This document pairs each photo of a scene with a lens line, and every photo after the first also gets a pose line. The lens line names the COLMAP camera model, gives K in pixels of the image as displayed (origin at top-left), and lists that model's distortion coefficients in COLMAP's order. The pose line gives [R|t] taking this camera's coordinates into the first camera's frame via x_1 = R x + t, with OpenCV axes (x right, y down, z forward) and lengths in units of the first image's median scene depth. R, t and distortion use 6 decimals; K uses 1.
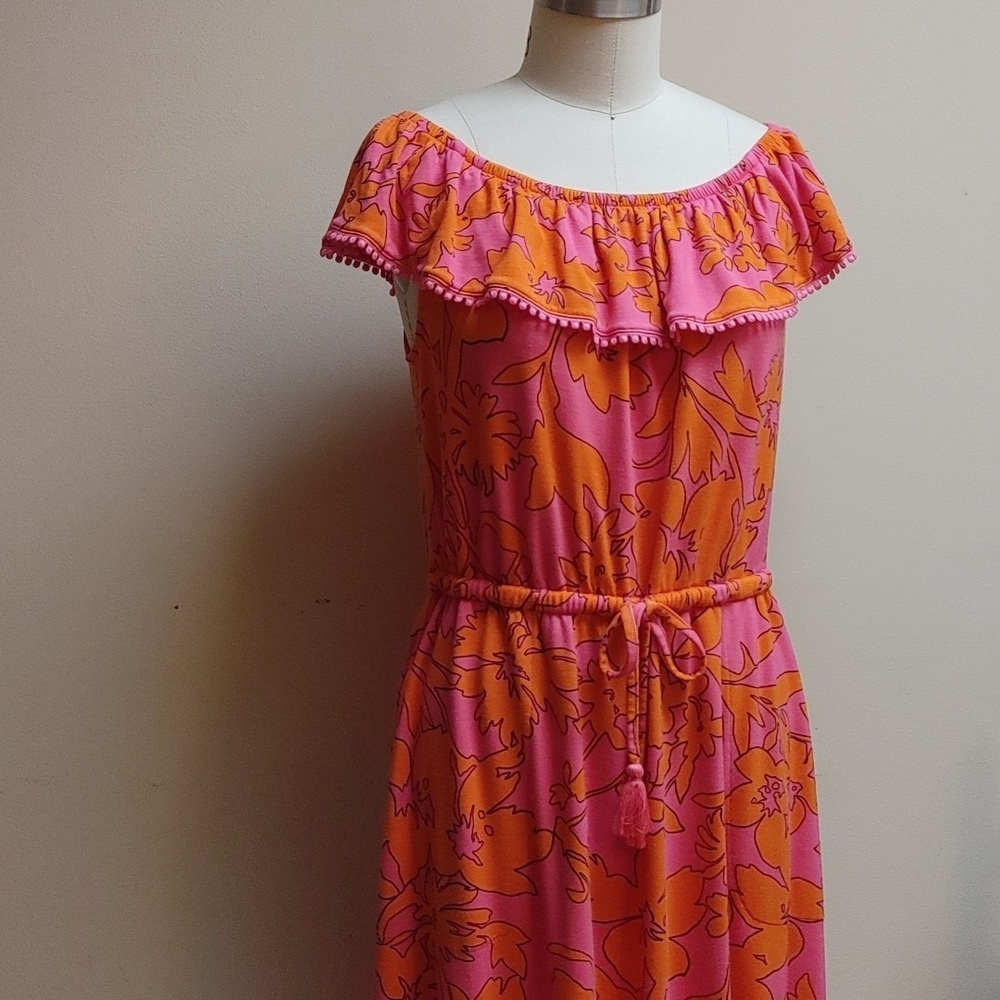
lens RADIAL K [[1767.1, 0, 475.5], [0, 1767.1, 477.1], [0, 0, 1]] dist [0.096129, 0.000000]
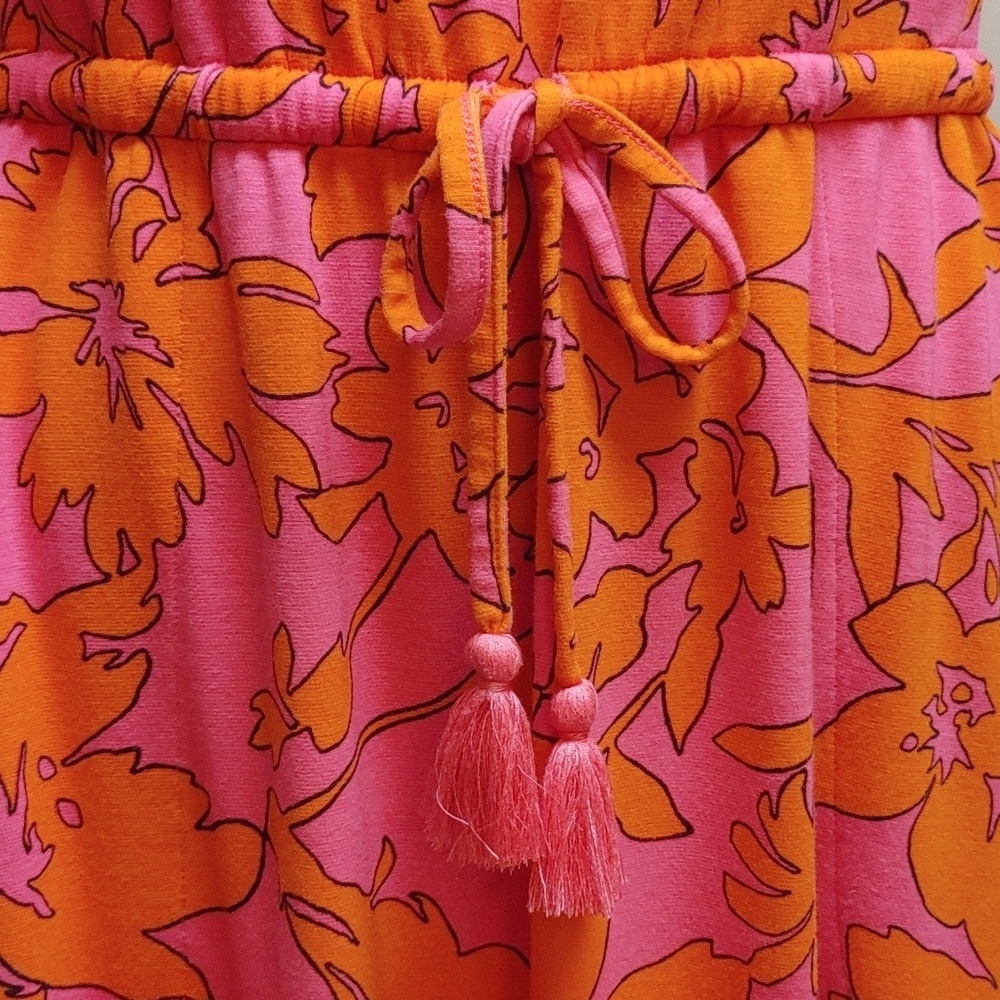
lens RADIAL K [[1767.1, 0, 488.5], [0, 1767.1, 502.5], [0, 0, 1]] dist [0.096129, 0.000000]
pose [[0.992319, 0.003492, -0.123658, 0.123407], [0.010637, 0.993491, 0.113410, 0.103647], [0.123249, -0.113855, 0.985823, 0.694057]]
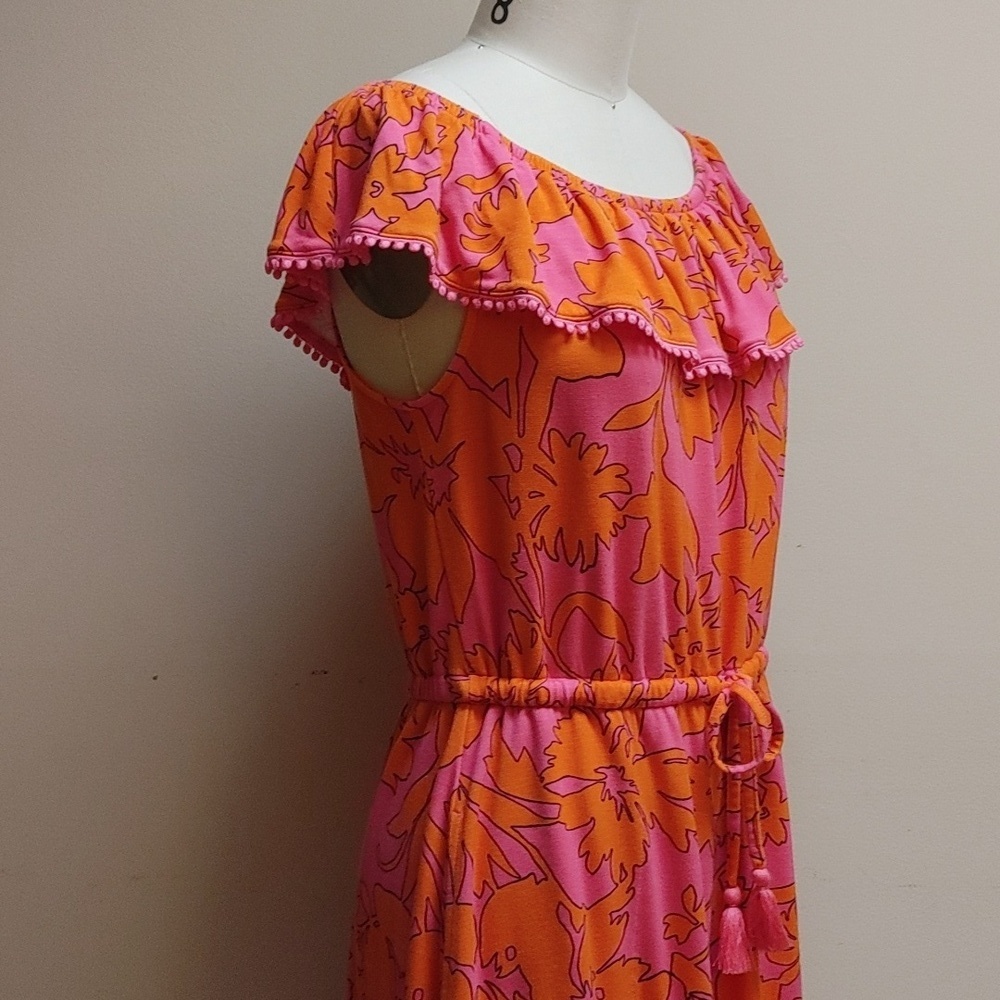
lens RADIAL K [[1767.1, 0, 495.3], [0, 1767.1, 497.6], [0, 0, 1]] dist [0.096129, 0.000000]
pose [[0.768191, -0.074192, 0.635908, -0.523649], [0.082540, 0.996450, 0.016546, -0.038985], [-0.634878, 0.039778, 0.771588, 0.410726]]
